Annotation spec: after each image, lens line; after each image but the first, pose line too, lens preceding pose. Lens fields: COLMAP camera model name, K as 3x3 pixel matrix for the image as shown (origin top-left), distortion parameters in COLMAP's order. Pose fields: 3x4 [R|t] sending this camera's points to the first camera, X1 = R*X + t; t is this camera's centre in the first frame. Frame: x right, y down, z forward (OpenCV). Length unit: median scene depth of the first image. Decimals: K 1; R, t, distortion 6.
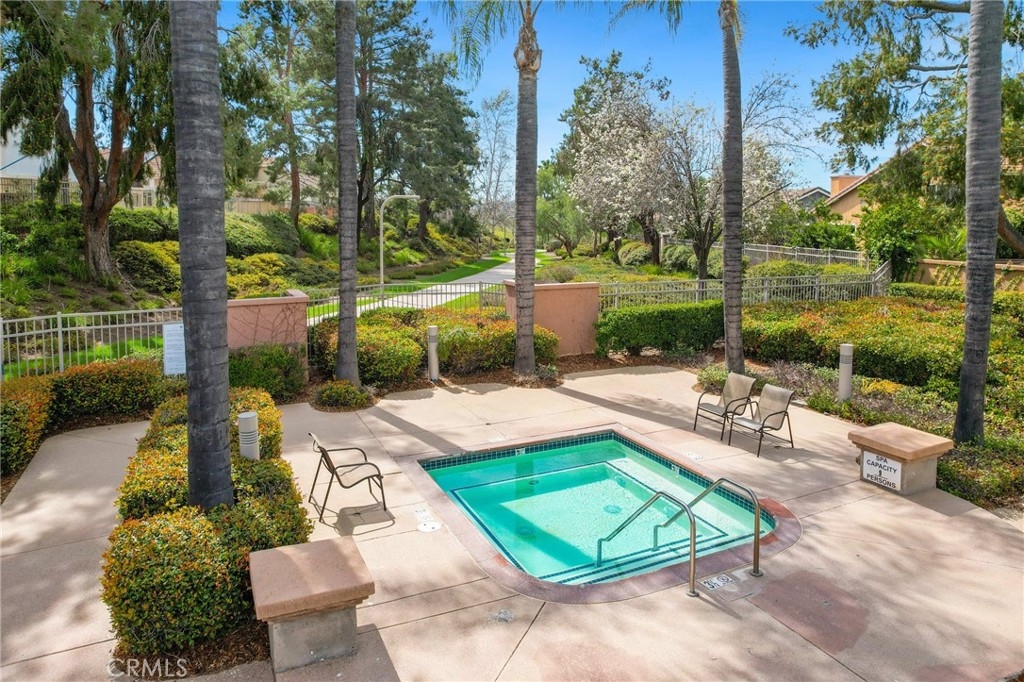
lens RADIAL K [[660.0, 0, 513.8], [0, 660.0, 341.3], [0, 0, 1]] dist [-0.039337, 0.030297]
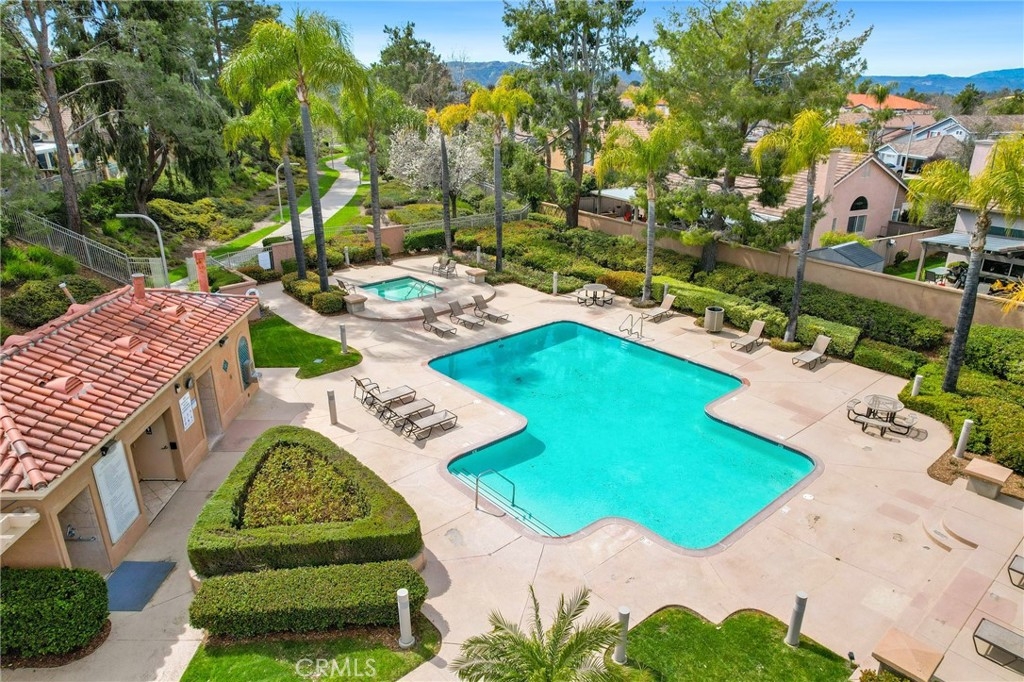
lens RADIAL K [[660.0, 0, 516.2], [0, 660.0, 340.8], [0, 0, 1]] dist [-0.039337, 0.030297]
pose [[0.963141, -0.099033, 0.250104, -0.161279], [0.052763, 0.981253, 0.185359, -0.111292], [-0.263773, -0.165330, 0.950310, -1.945537]]
